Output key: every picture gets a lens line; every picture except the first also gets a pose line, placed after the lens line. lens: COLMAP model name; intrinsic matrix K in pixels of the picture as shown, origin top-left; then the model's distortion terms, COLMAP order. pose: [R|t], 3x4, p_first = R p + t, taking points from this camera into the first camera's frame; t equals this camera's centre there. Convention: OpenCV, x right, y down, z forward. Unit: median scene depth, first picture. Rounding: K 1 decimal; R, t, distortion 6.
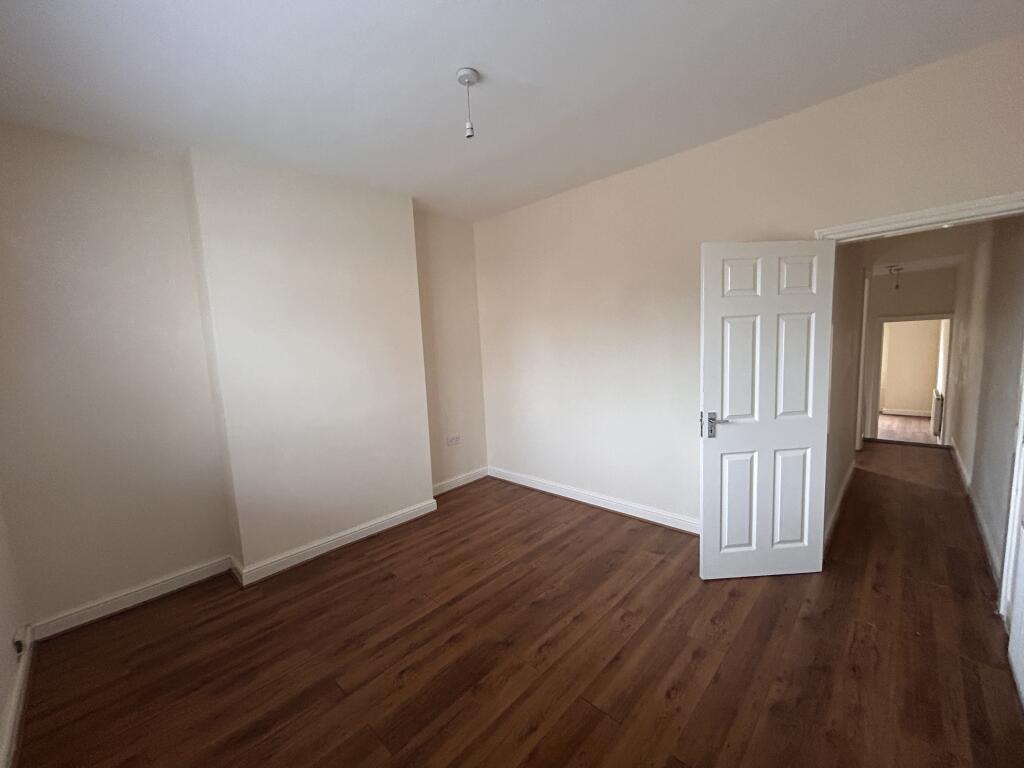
lens RADIAL K [[415.8, 0, 510.3], [0, 415.8, 385.8], [0, 0, 1]] dist [0.000499, 0.000329]
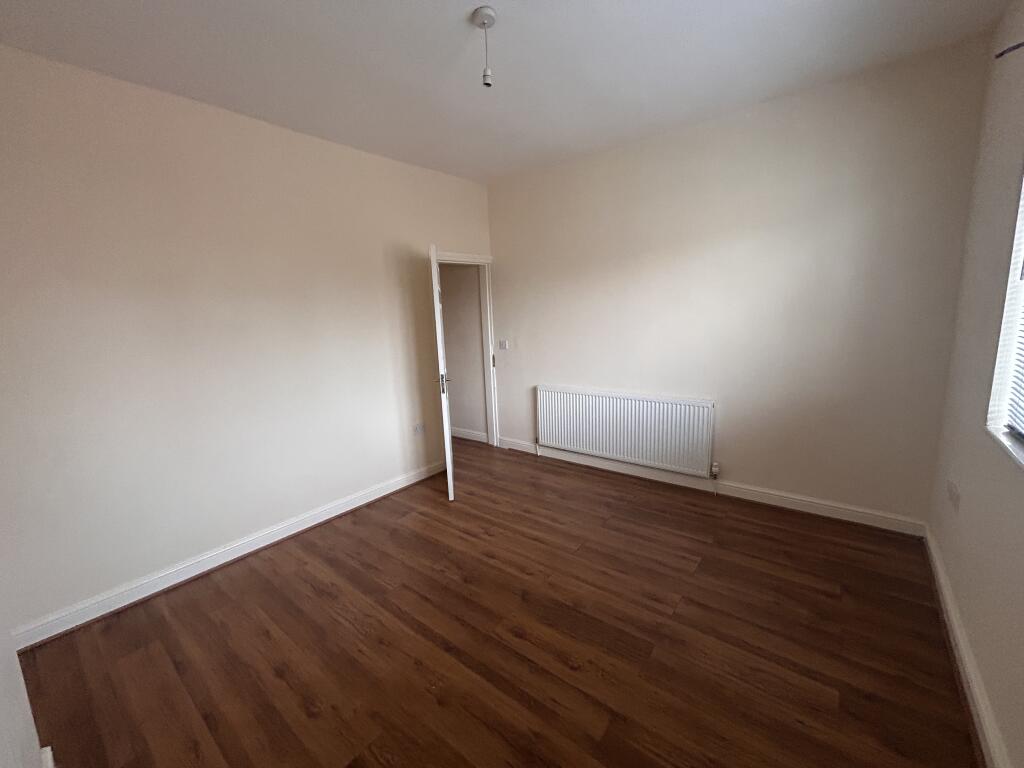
lens RADIAL K [[415.8, 0, 509.5], [0, 415.8, 383.0], [0, 0, 1]] dist [0.000499, 0.000329]
pose [[-0.076580, -0.116185, 0.990271, -0.827783], [0.167097, 0.977645, 0.127626, -0.039423], [-0.982962, 0.175245, -0.055454, 0.835356]]
